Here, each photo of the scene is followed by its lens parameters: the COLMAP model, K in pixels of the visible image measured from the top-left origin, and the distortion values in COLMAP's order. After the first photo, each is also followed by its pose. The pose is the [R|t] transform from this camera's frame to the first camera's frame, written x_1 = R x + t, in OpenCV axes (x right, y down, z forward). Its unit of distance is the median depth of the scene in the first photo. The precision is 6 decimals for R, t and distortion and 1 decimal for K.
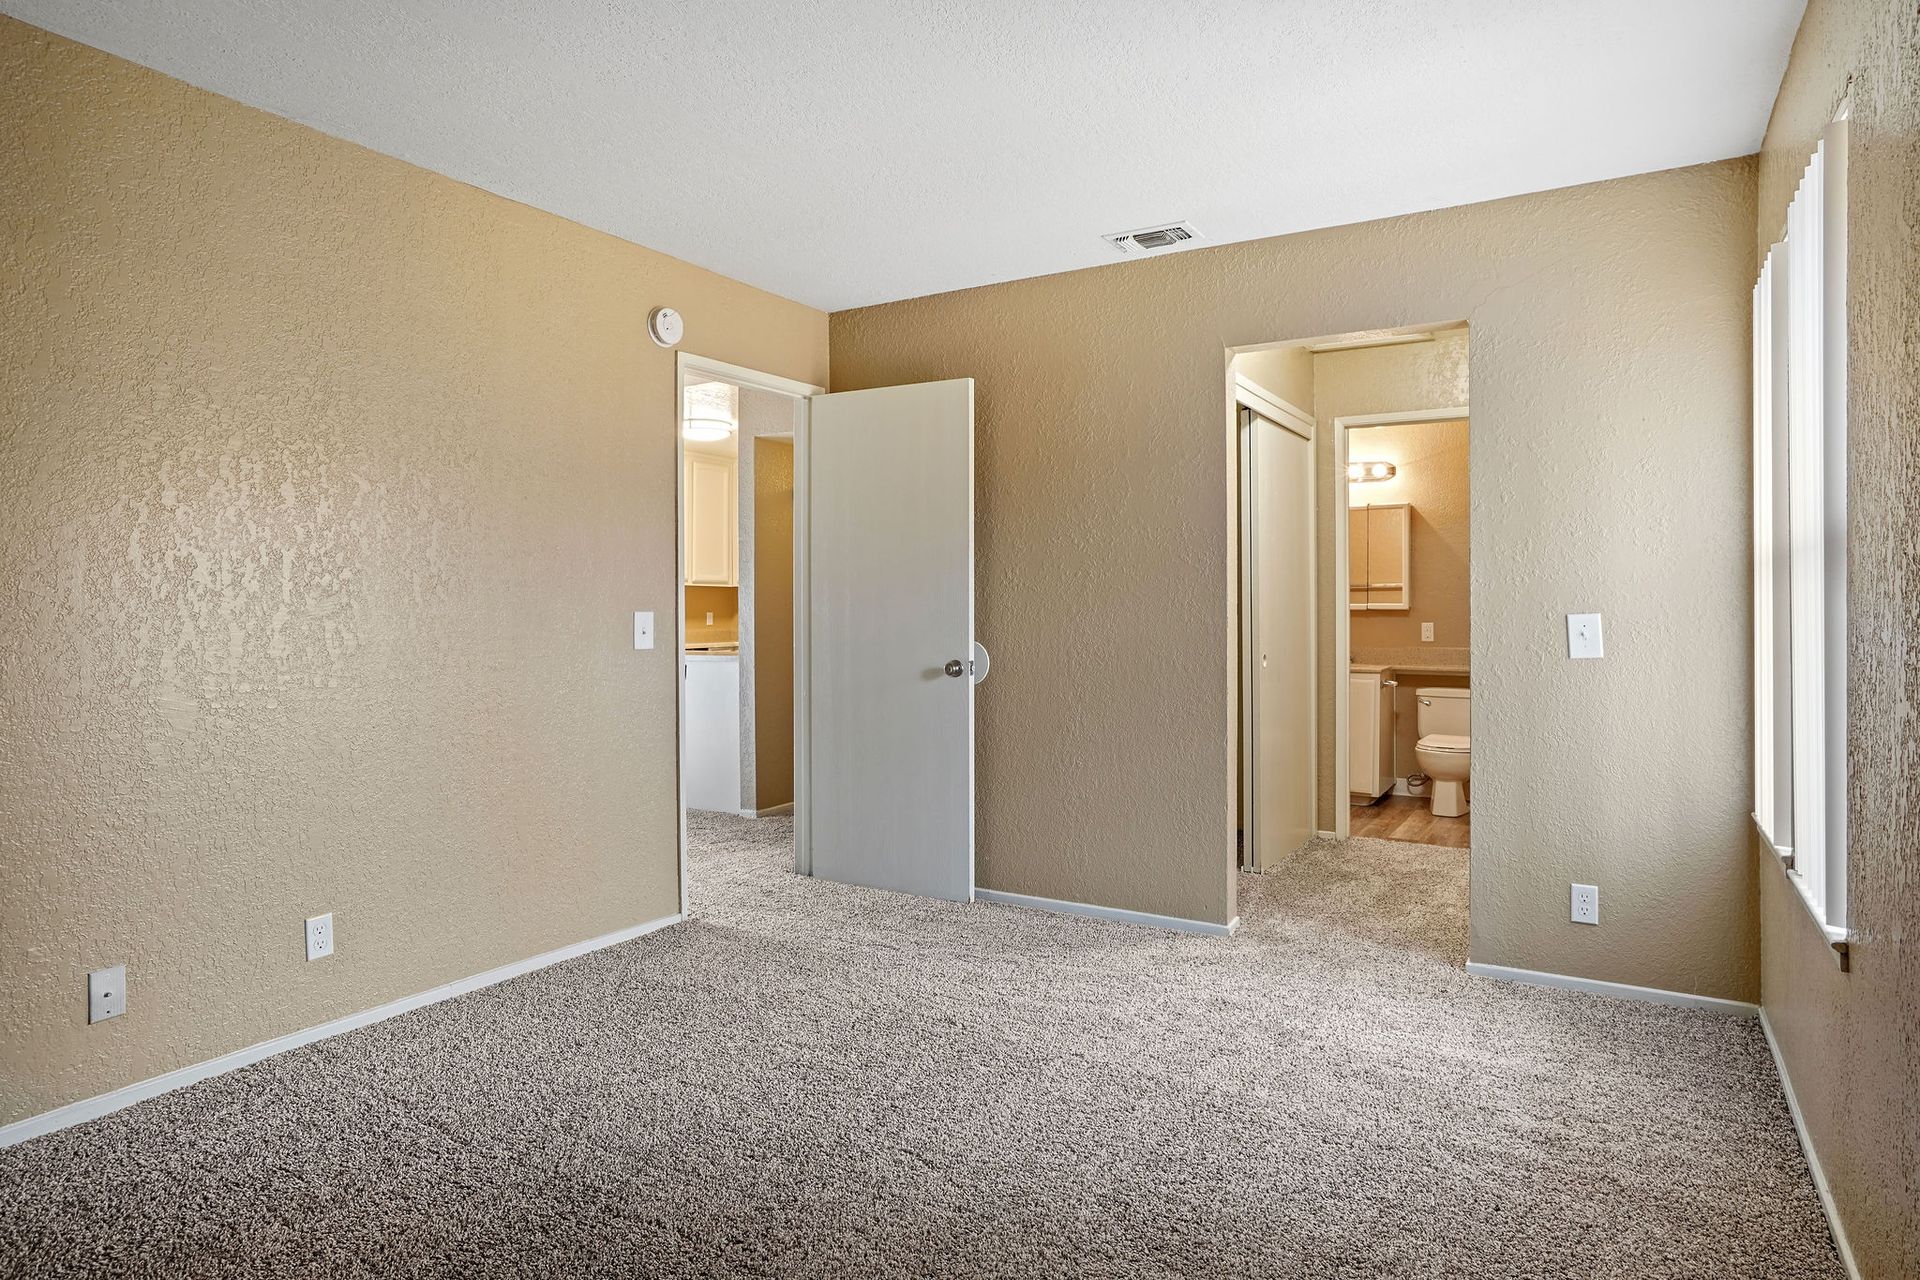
lens RADIAL K [[1093.4, 0, 952.7], [0, 1093.4, 609.4], [0, 0, 1]] dist [-0.041090, -0.000094]
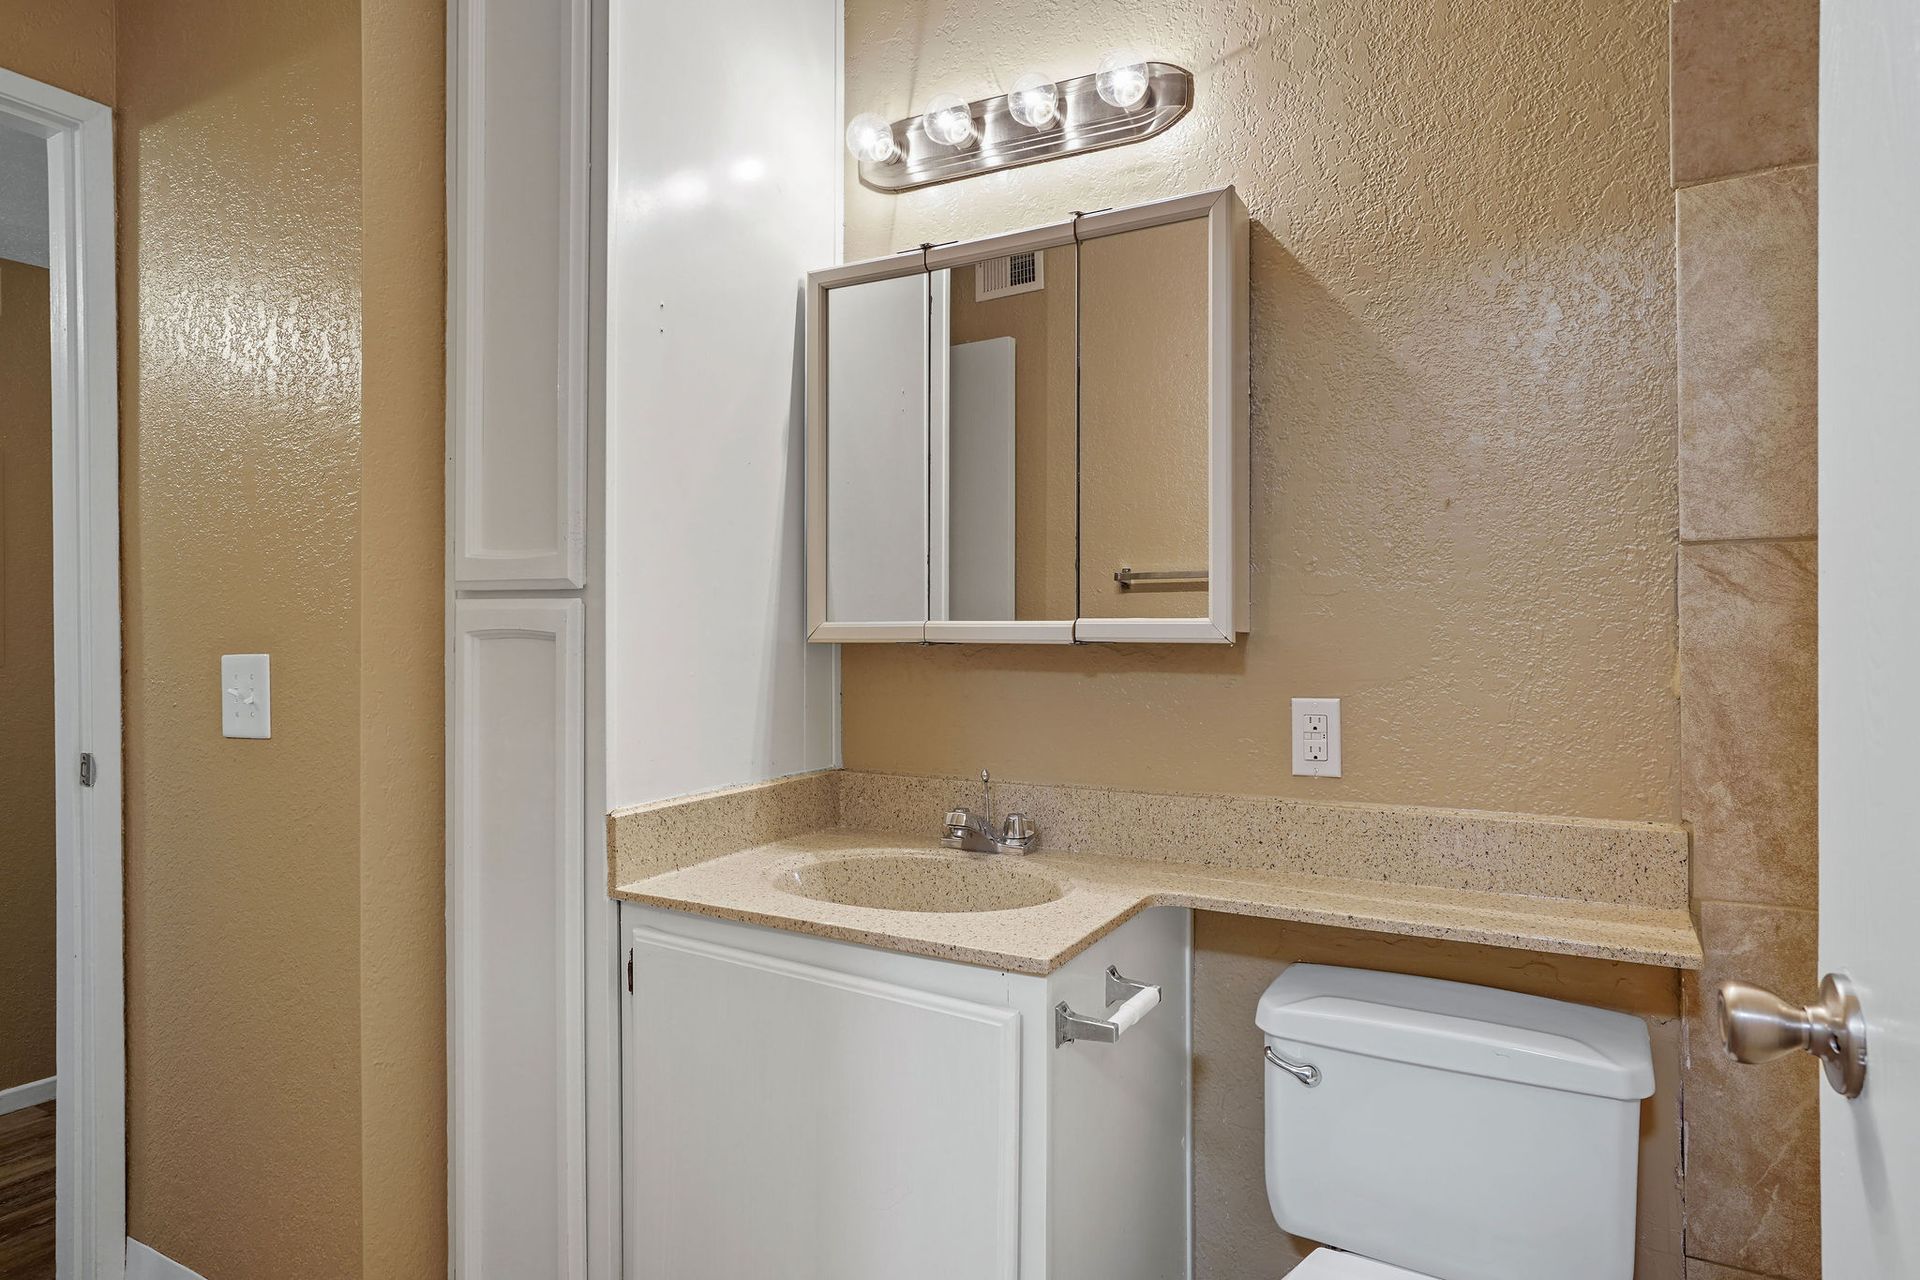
lens RADIAL K [[1085.4, 0, 977.2], [0, 1085.4, 634.9], [0, 0, 1]] dist [-0.004858, 0.000809]
pose [[0.998876, 0.000708, 0.047401, 0.361183], [-0.000469, 0.999987, -0.005056, -0.000629], [-0.047404, 0.005028, 0.998863, 0.784248]]
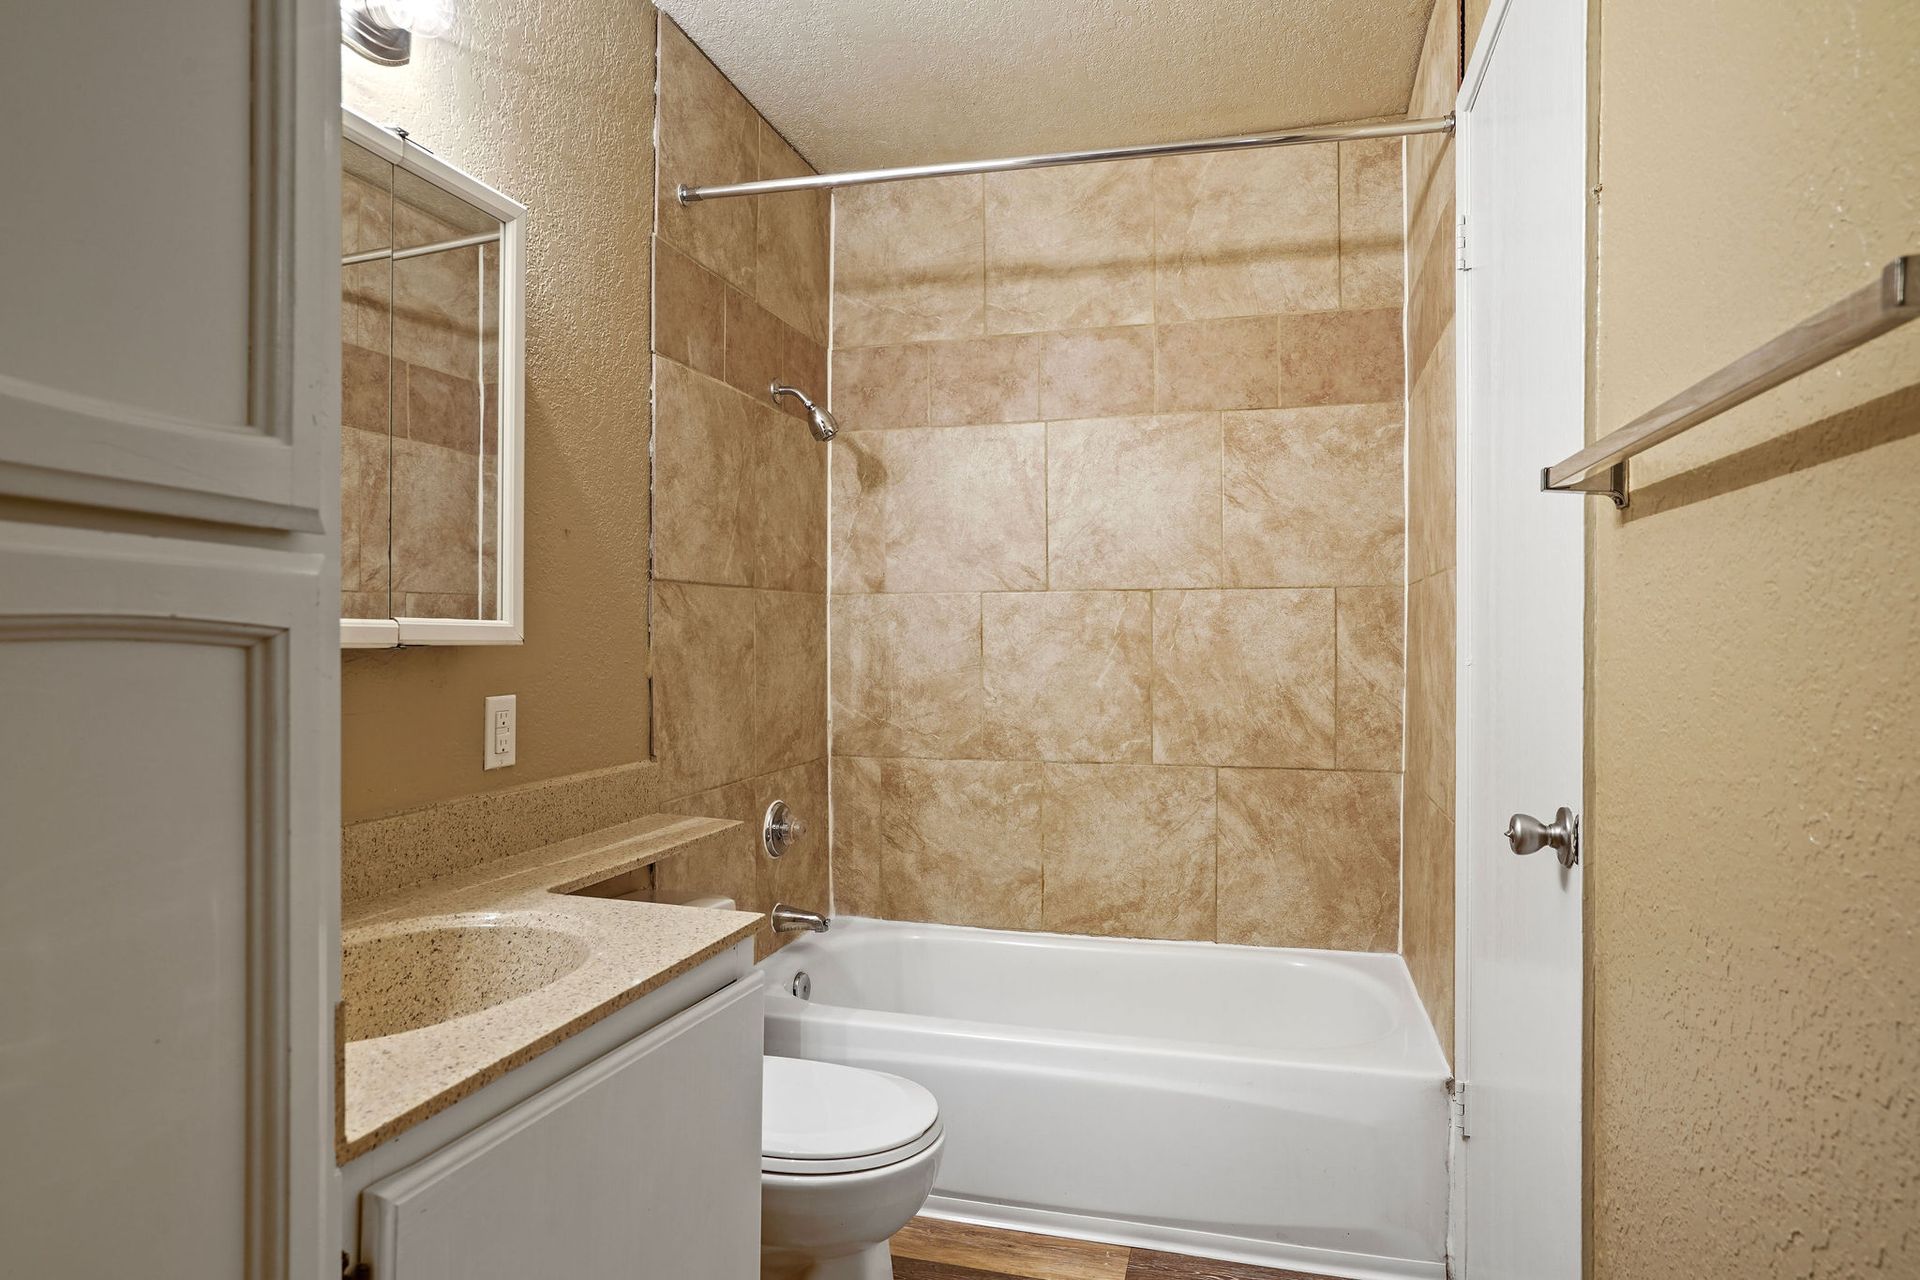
lens RADIAL K [[1093.4, 0, 957.1], [0, 1093.4, 650.4], [0, 0, 1]] dist [-0.043473, 0.036686]
pose [[-0.275010, -0.008669, 0.961402, 0.160268], [0.002816, 0.999948, 0.009822, -0.001040], [-0.961437, 0.005408, -0.274971, 0.993222]]
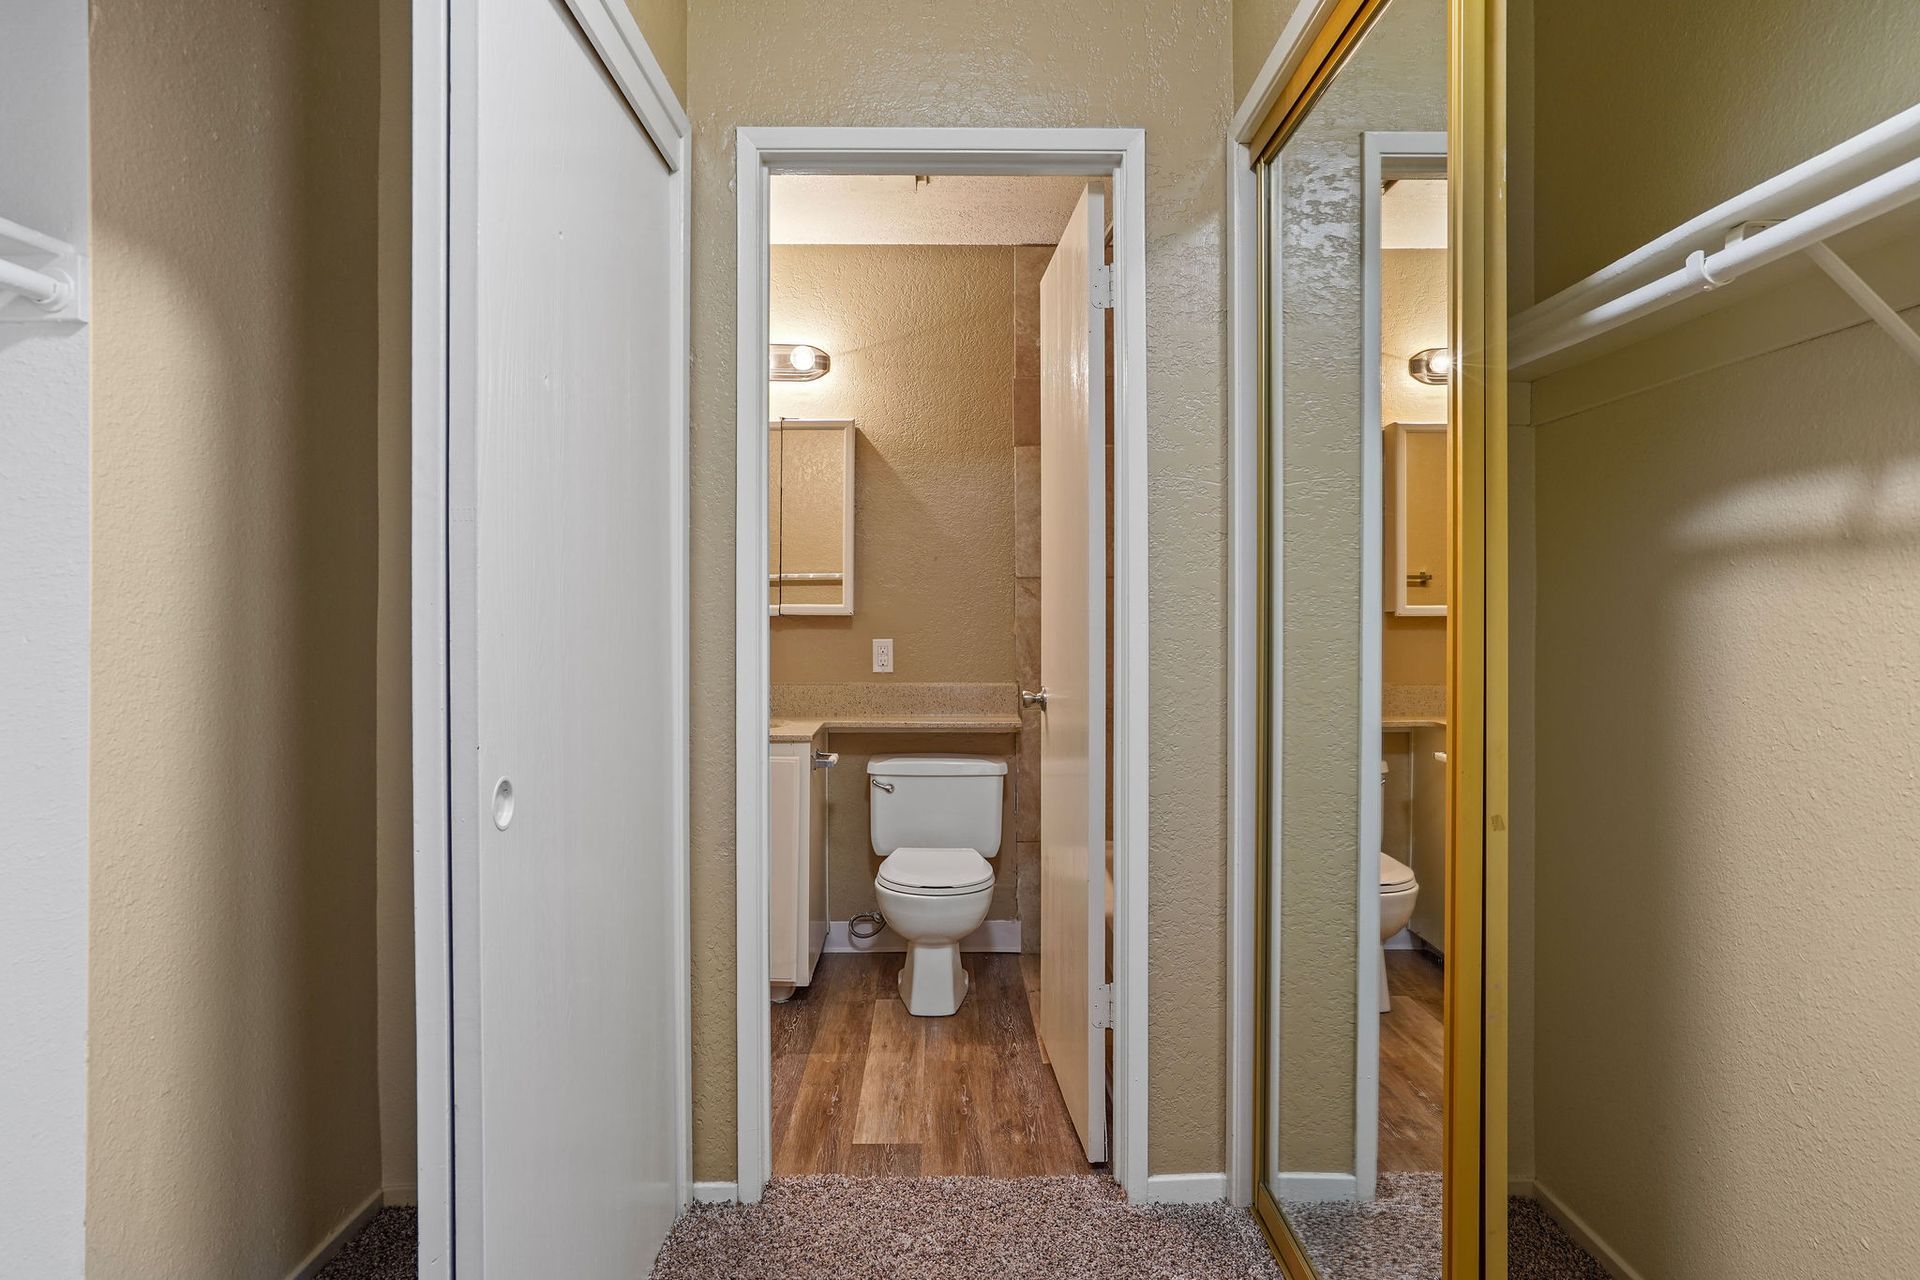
lens RADIAL K [[1093.4, 0, 952.7], [0, 1093.4, 609.4], [0, 0, 1]] dist [-0.041090, -0.000094]
pose [[0.846347, 0.003207, 0.532622, 0.173297], [-0.001363, 0.999992, -0.003854, -0.000894], [-0.532630, 0.002536, 0.846344, 0.518889]]
